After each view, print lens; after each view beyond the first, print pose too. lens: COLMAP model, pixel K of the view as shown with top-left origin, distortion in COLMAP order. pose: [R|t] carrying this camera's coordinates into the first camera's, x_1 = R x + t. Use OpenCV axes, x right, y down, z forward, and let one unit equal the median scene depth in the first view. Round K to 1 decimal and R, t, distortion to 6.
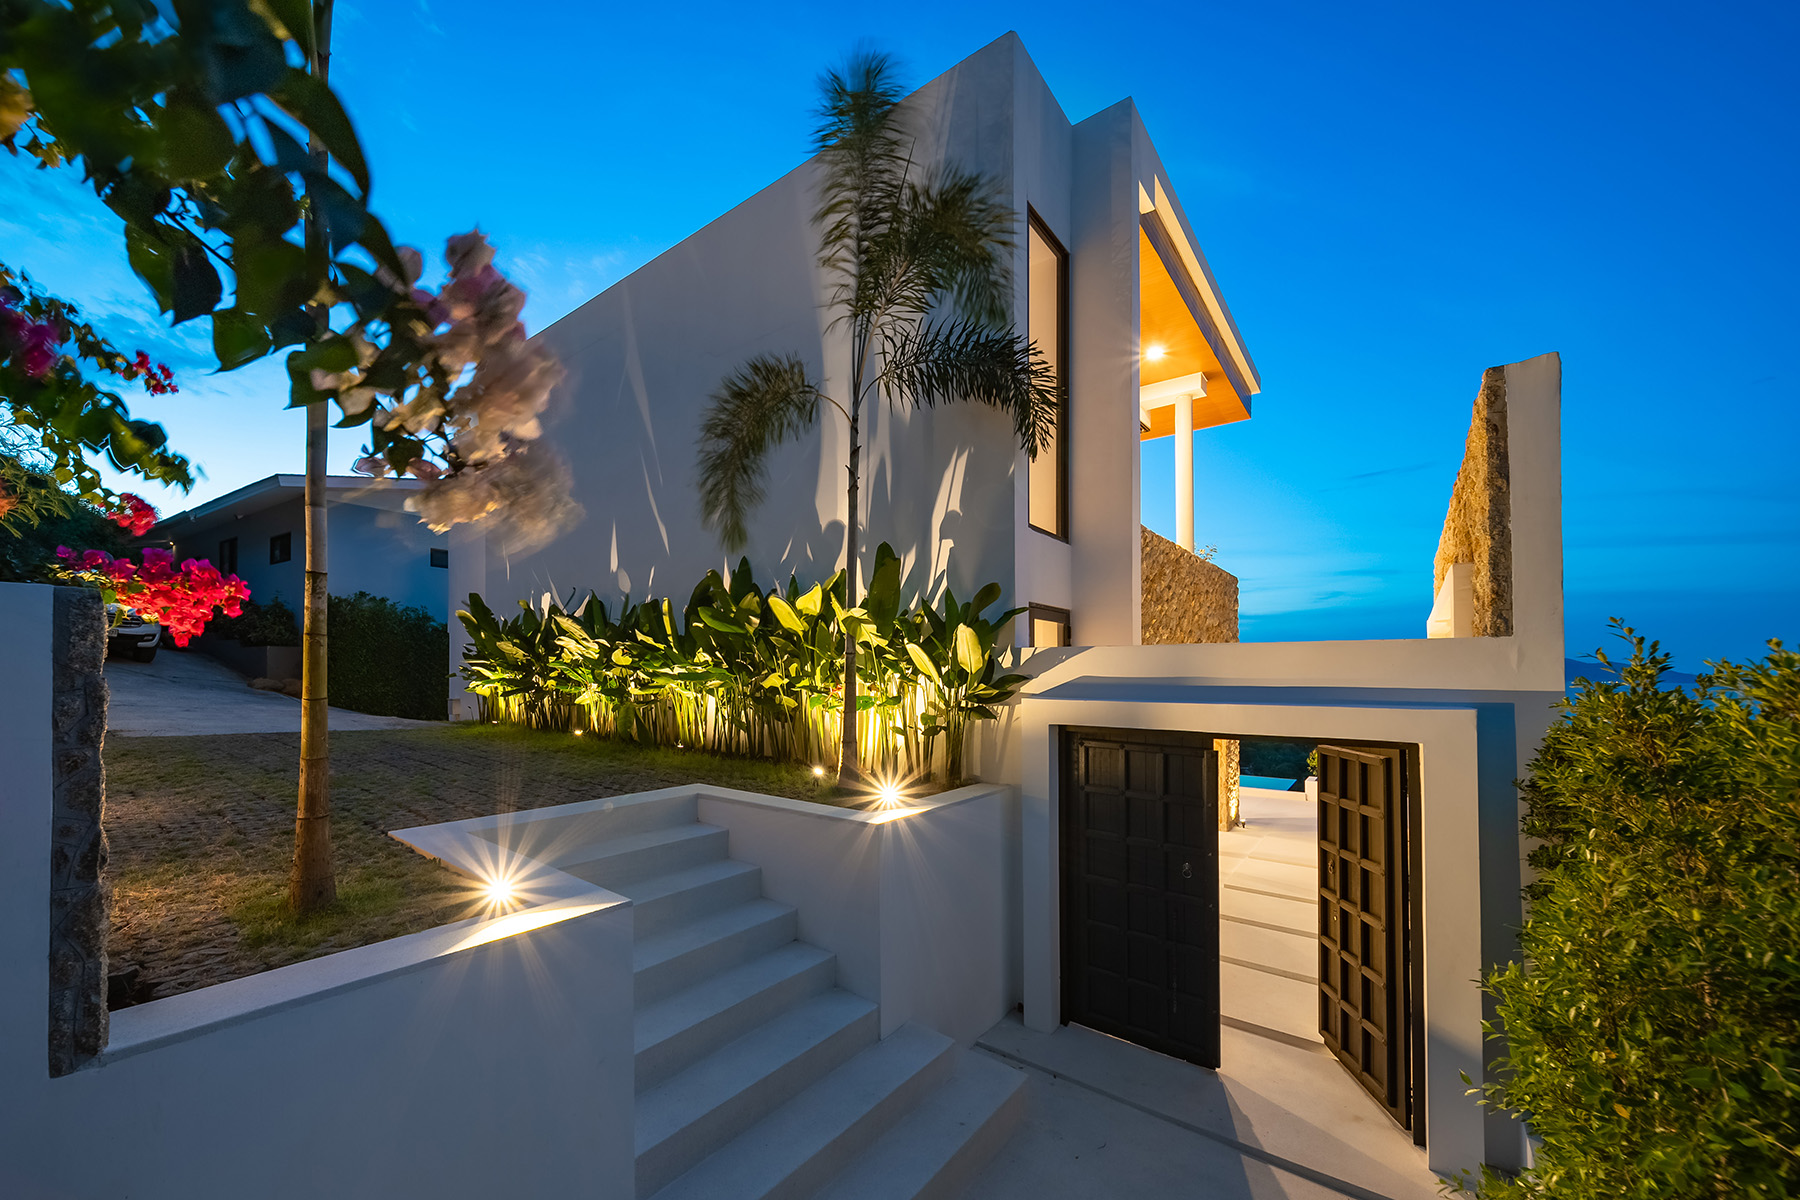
lens RADIAL K [[678.8, 0, 821.2], [0, 678.8, 668.5], [0, 0, 1]] dist [0.000429, 0.000031]
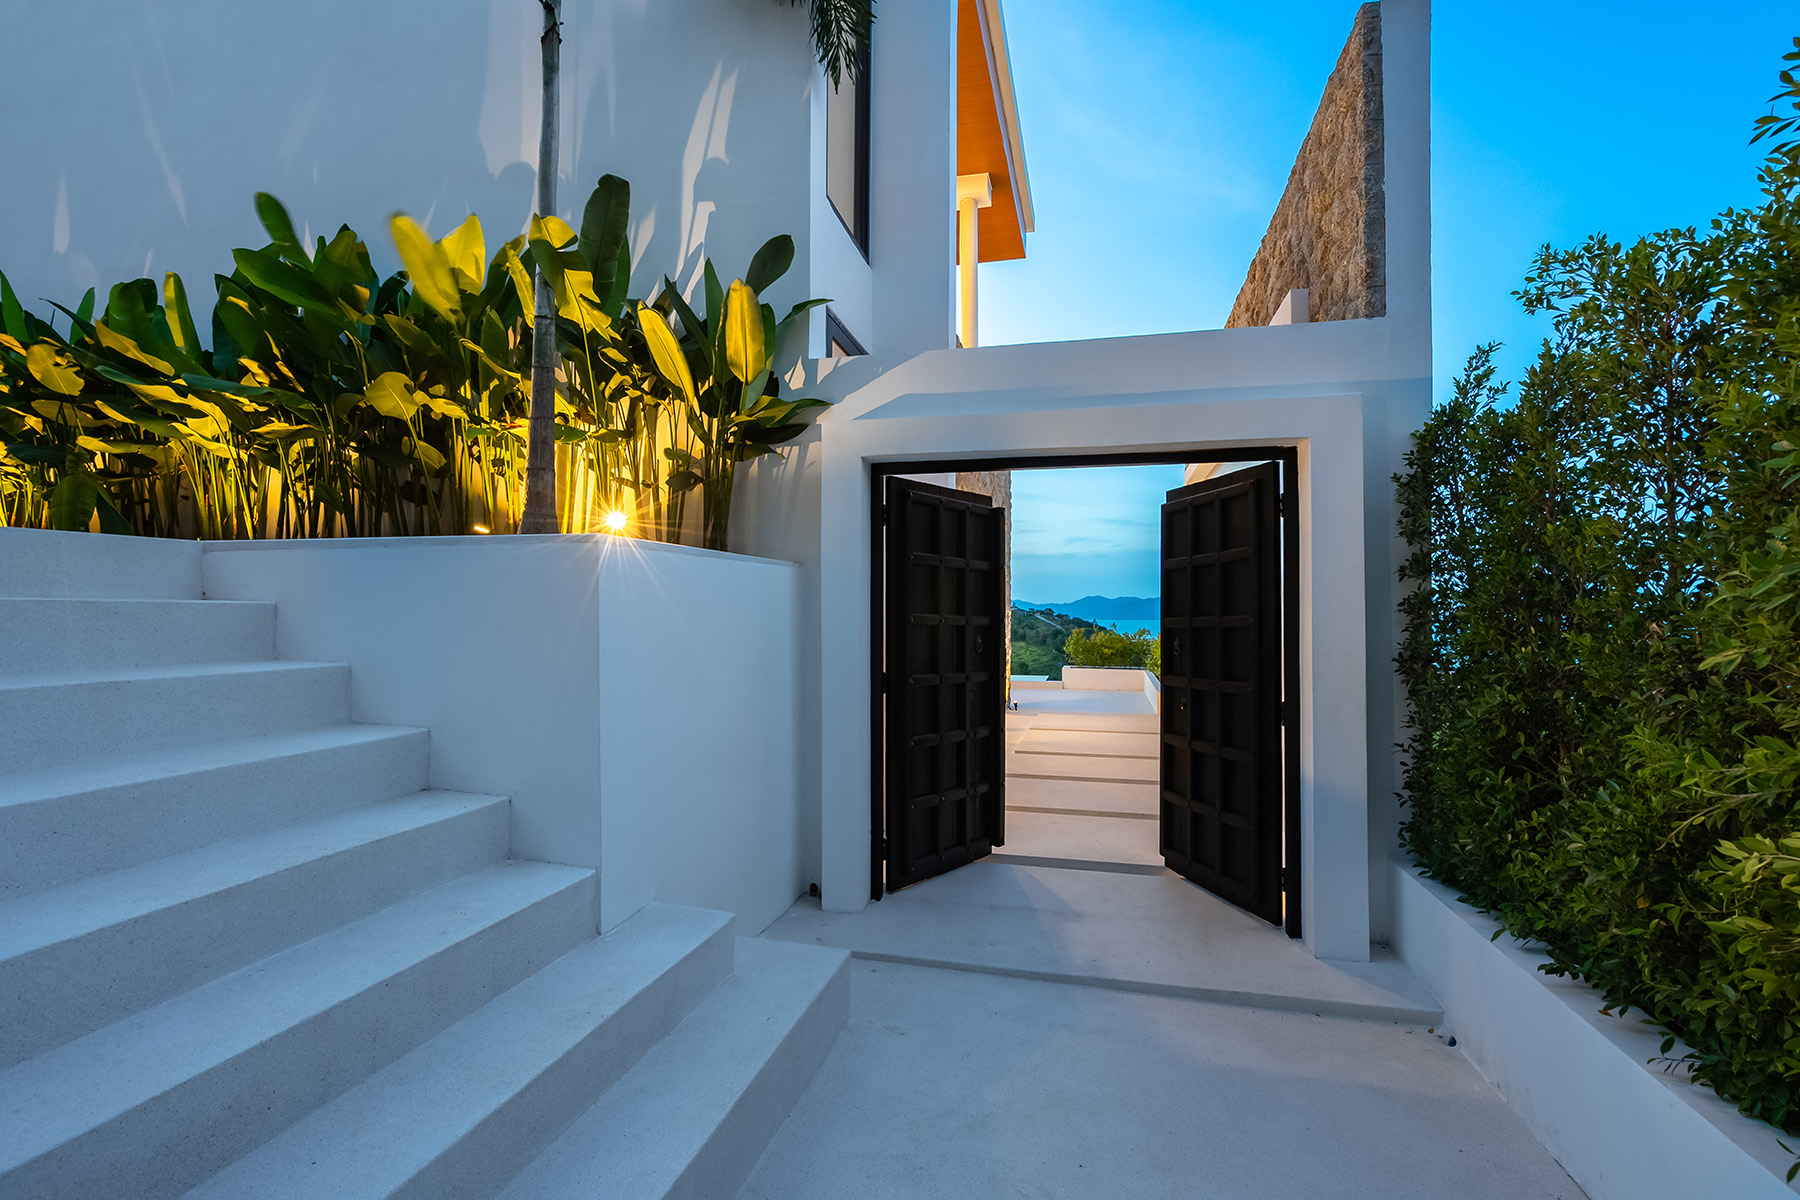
lens RADIAL K [[817.9, 0, 900.0], [0, 817.9, 601.9], [0, 0, 1]] dist [-0.001712, 0.001101]
pose [[0.899416, 0.003089, 0.437083, 0.012034], [-0.003725, 0.999993, 0.000596, 0.204431], [-0.437078, -0.002164, 0.899421, 0.222738]]
